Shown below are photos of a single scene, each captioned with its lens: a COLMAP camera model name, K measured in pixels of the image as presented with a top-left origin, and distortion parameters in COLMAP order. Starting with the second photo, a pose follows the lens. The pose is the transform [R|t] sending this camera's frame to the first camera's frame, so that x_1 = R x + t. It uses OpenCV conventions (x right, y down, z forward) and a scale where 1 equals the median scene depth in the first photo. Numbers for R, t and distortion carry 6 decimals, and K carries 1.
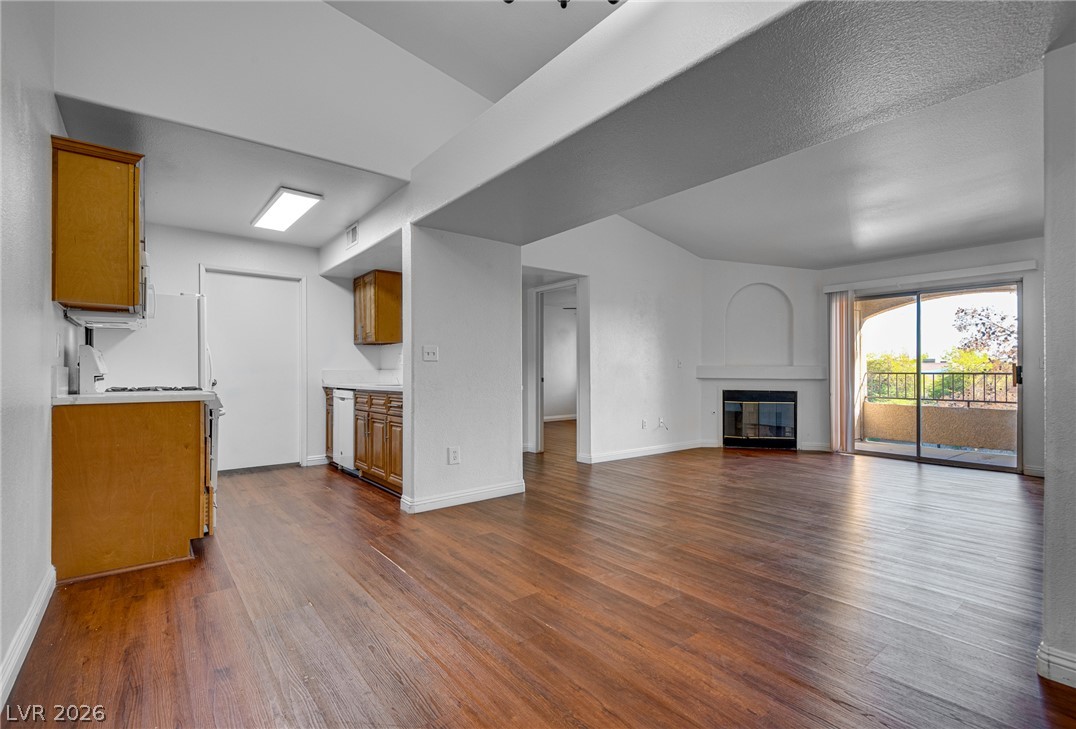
lens RADIAL K [[476.0, 0, 538.0], [0, 476.0, 364.5], [0, 0, 1]] dist [0.002188, 0.000058]
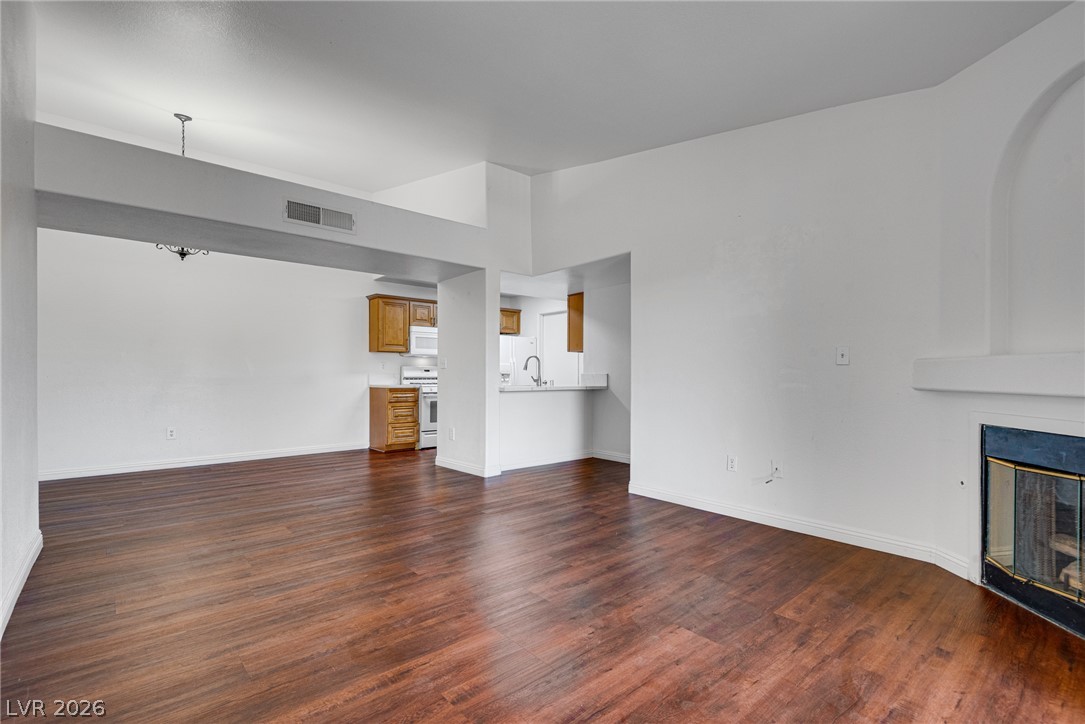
lens RADIAL K [[497.9, 0, 544.1], [0, 497.9, 376.2], [0, 0, 1]] dist [0.000219, -0.000041]
pose [[0.035276, -0.005322, -0.999363, 0.929036], [0.013870, 0.999892, -0.004836, 0.020780], [0.999281, -0.013690, 0.035346, 0.846130]]
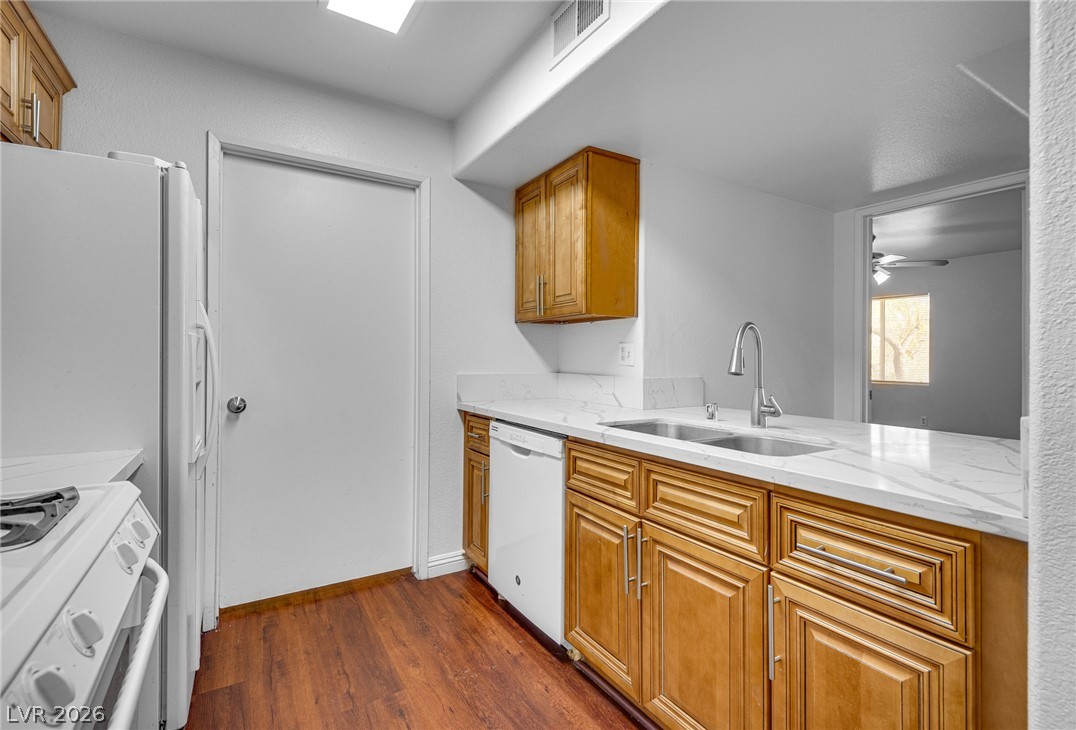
lens RADIAL K [[495.3, 0, 543.5], [0, 495.3, 350.3], [0, 0, 1]] dist [0.002546, -0.000289]
pose [[0.992270, 0.006318, -0.123939, -0.309371], [-0.006130, 0.999979, 0.001896, -0.015085], [0.123949, -0.001122, 0.992288, 0.522294]]
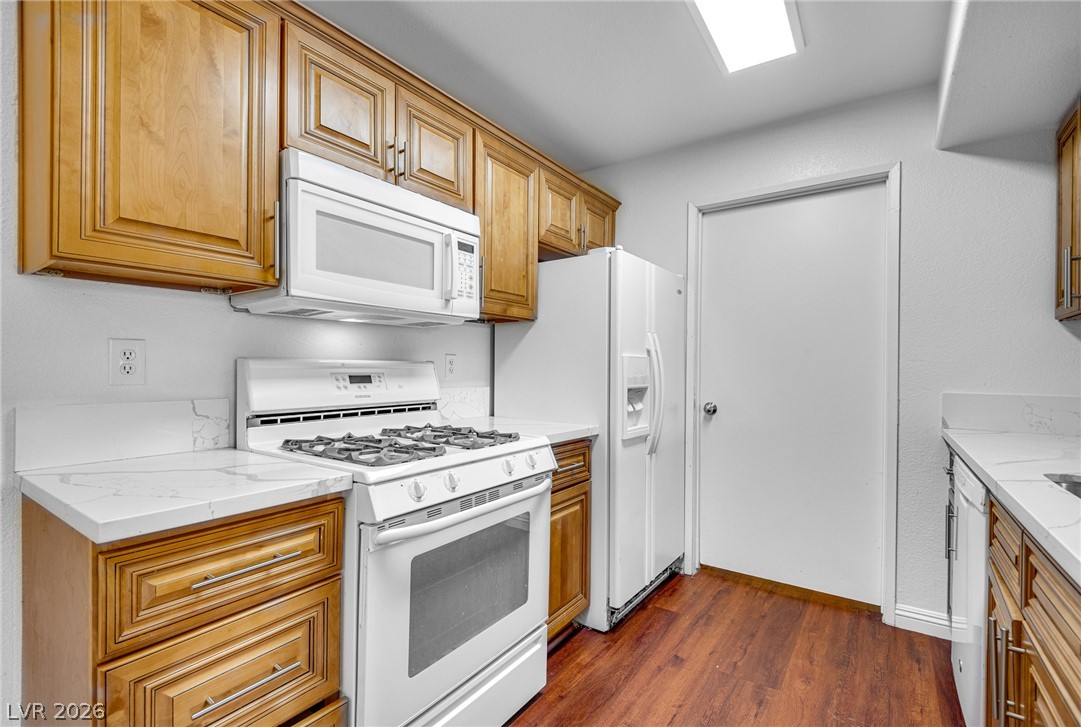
lens RADIAL K [[492.0, 0, 540.5], [0, 492.0, 363.5], [0, 0, 1]] dist [0.002178, -0.000975]
pose [[0.275431, -0.003706, -0.961314, -0.164110], [0.008530, 0.999963, -0.001411, -0.015685], [0.961283, -0.007811, 0.275452, 0.584231]]
